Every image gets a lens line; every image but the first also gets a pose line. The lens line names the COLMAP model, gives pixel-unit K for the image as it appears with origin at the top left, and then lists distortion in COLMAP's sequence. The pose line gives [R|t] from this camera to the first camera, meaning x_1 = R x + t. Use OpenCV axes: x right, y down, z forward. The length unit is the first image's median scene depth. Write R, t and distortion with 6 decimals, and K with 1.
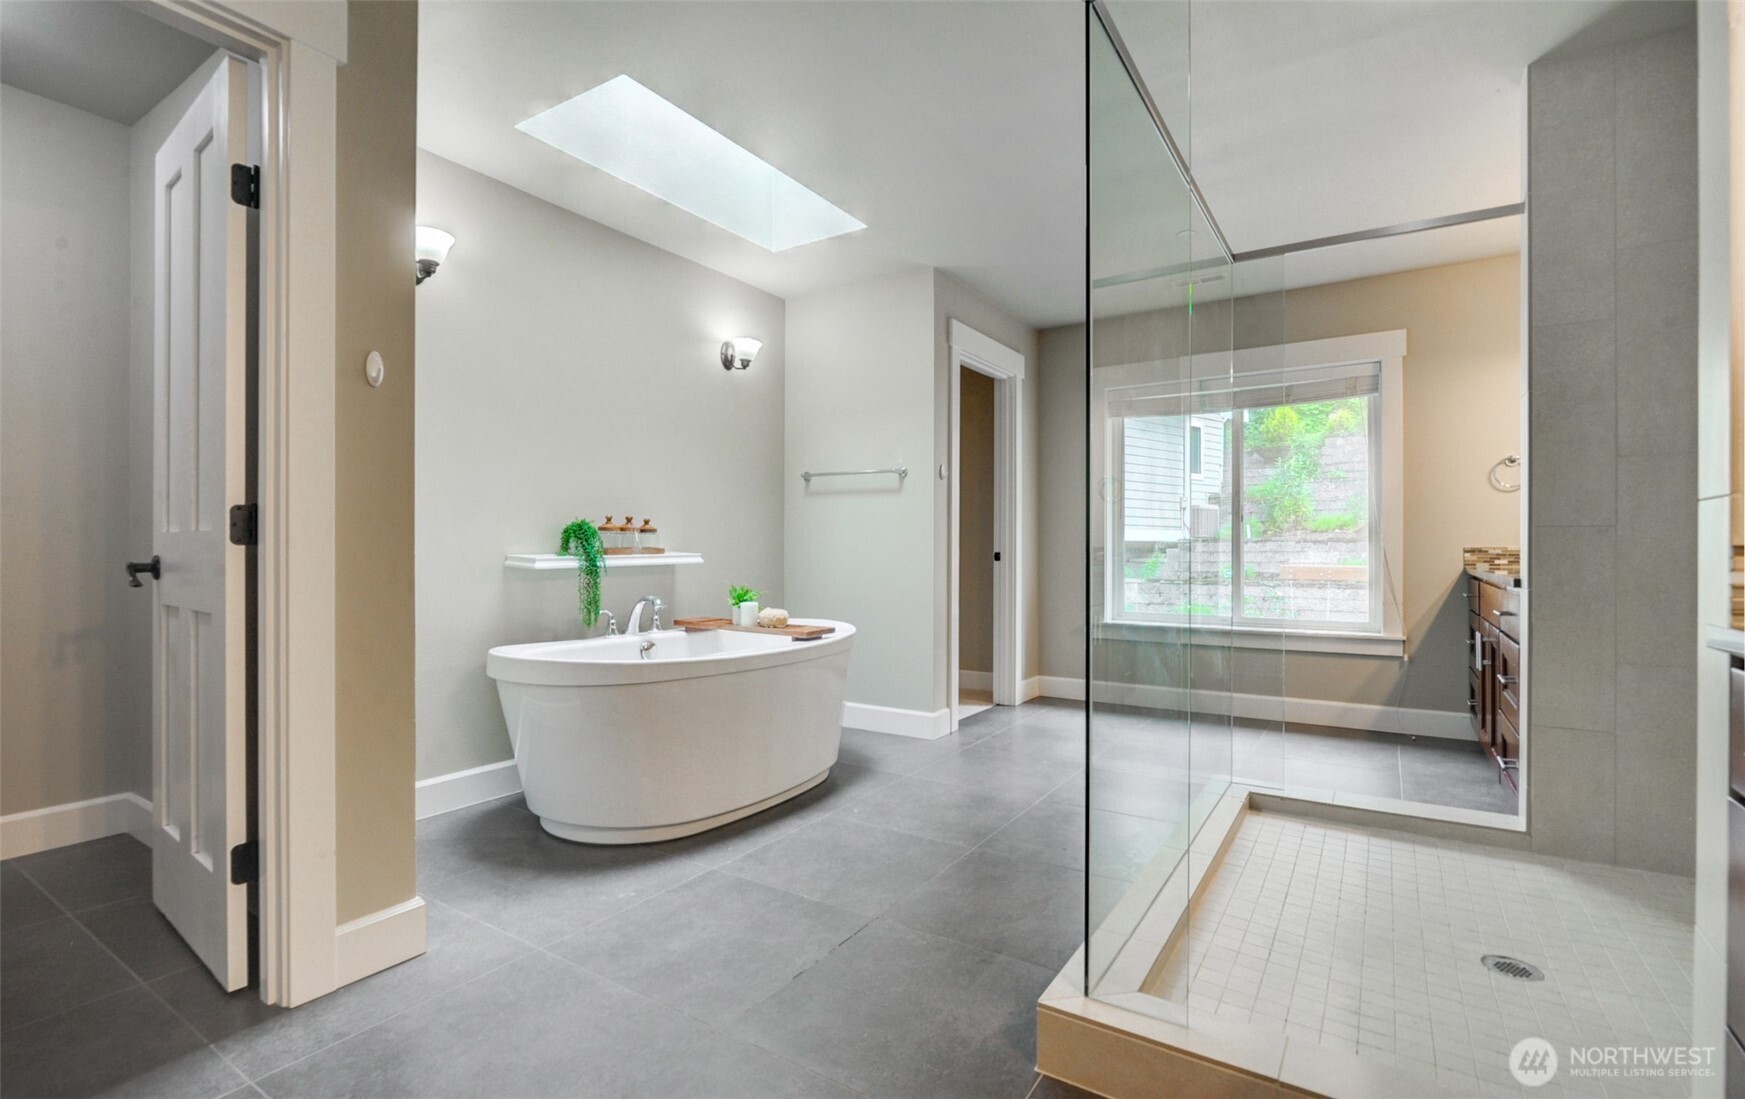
lens RADIAL K [[798.9, 0, 884.4], [0, 798.9, 548.0], [0, 0, 1]] dist [-0.002758, 0.001992]
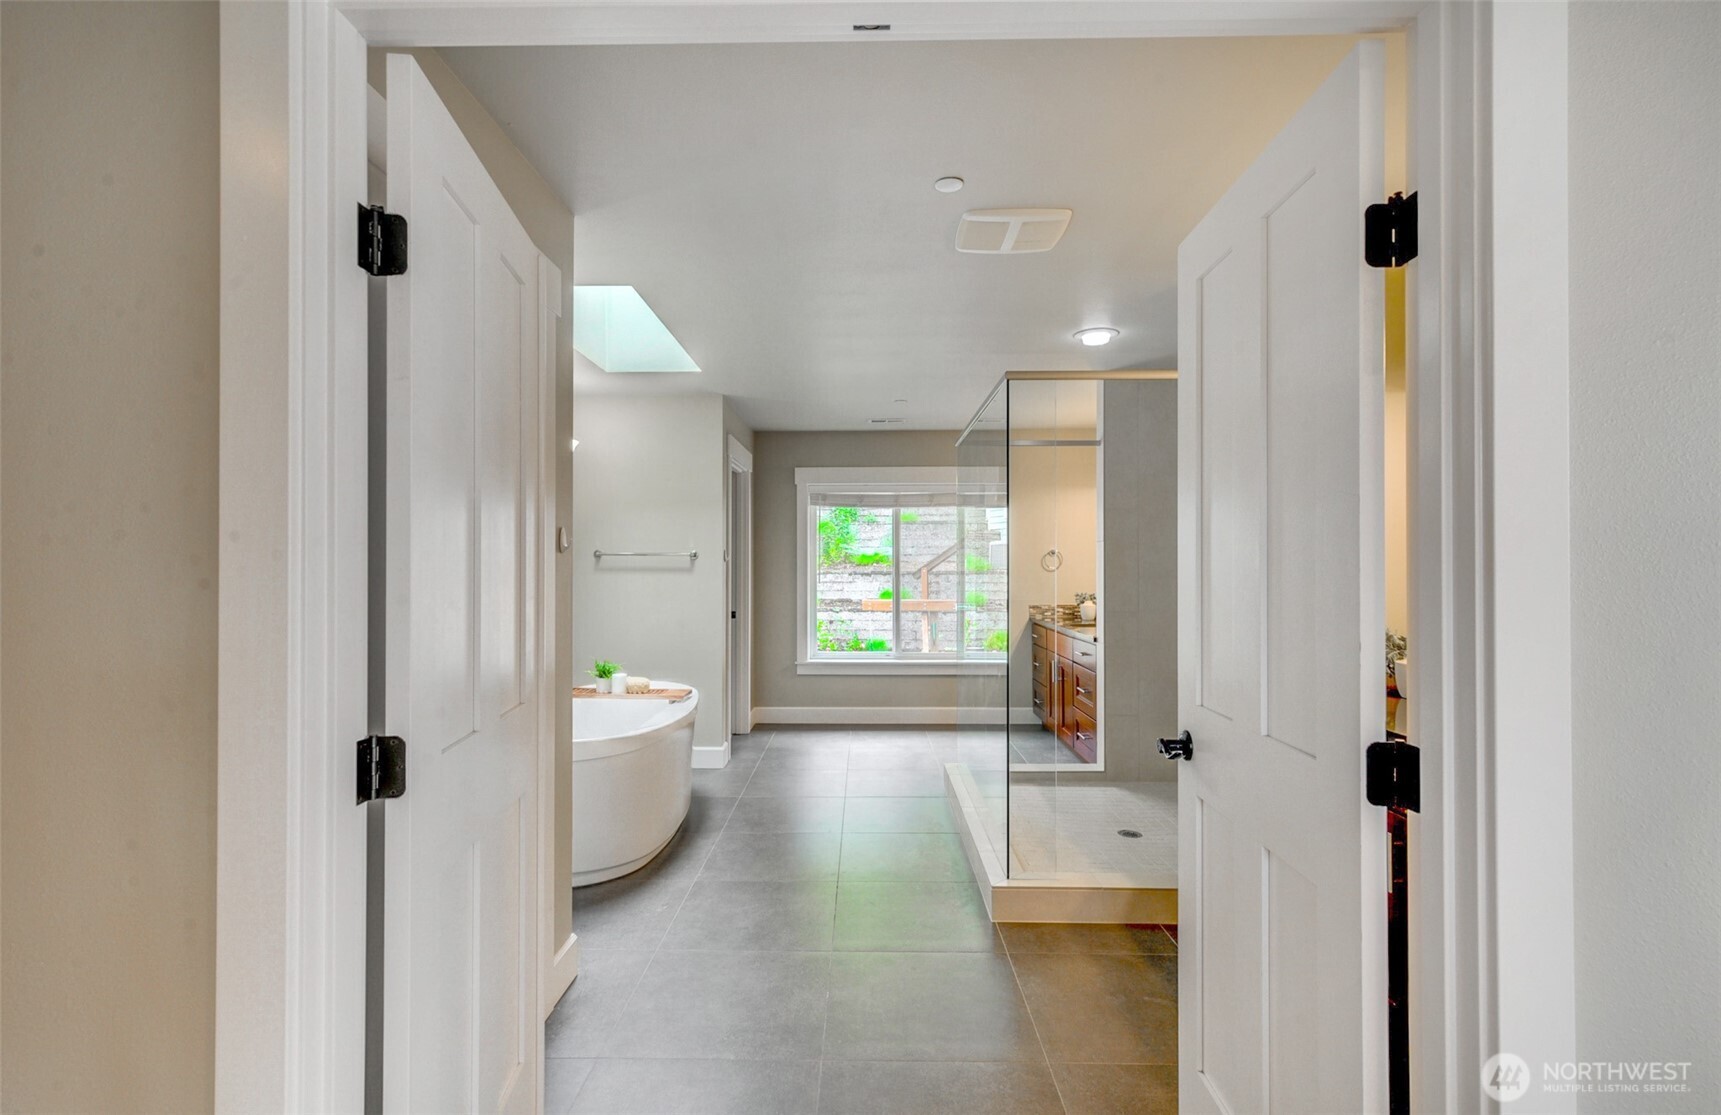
lens RADIAL K [[785.1, 0, 865.6], [0, 785.1, 562.6], [0, 0, 1]] dist [-0.007231, -0.002693]
pose [[0.847623, 0.002848, 0.530591, -0.398601], [-0.001585, 0.999995, -0.002836, -0.080631], [-0.530596, 0.001563, 0.847623, -0.169111]]
